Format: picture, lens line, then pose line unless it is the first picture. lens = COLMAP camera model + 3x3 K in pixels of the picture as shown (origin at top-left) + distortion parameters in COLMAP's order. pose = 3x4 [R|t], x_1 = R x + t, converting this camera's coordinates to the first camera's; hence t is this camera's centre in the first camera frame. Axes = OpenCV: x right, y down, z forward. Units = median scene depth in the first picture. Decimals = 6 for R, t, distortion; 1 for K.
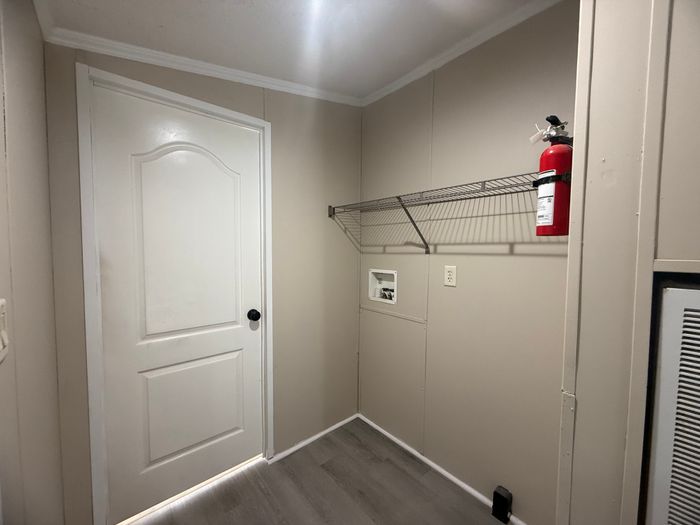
lens RADIAL K [[278.7, 0, 347.6], [0, 278.7, 263.8], [0, 0, 1]] dist [-0.000026, 0.000066]
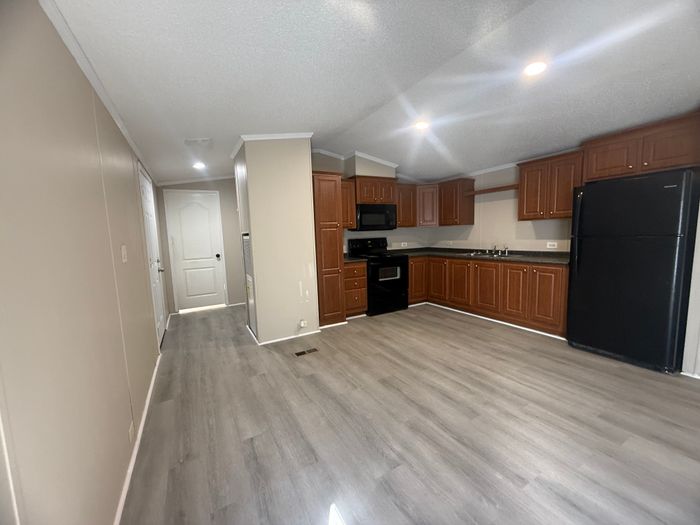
lens RADIAL K [[278.7, 0, 347.4], [0, 278.7, 263.6], [0, 0, 1]] dist [-0.000026, 0.000066]
pose [[0.978183, -0.015418, -0.207170, 1.648858], [0.028822, 0.997670, 0.061838, 0.124090], [0.205734, -0.066460, 0.976349, -1.651530]]
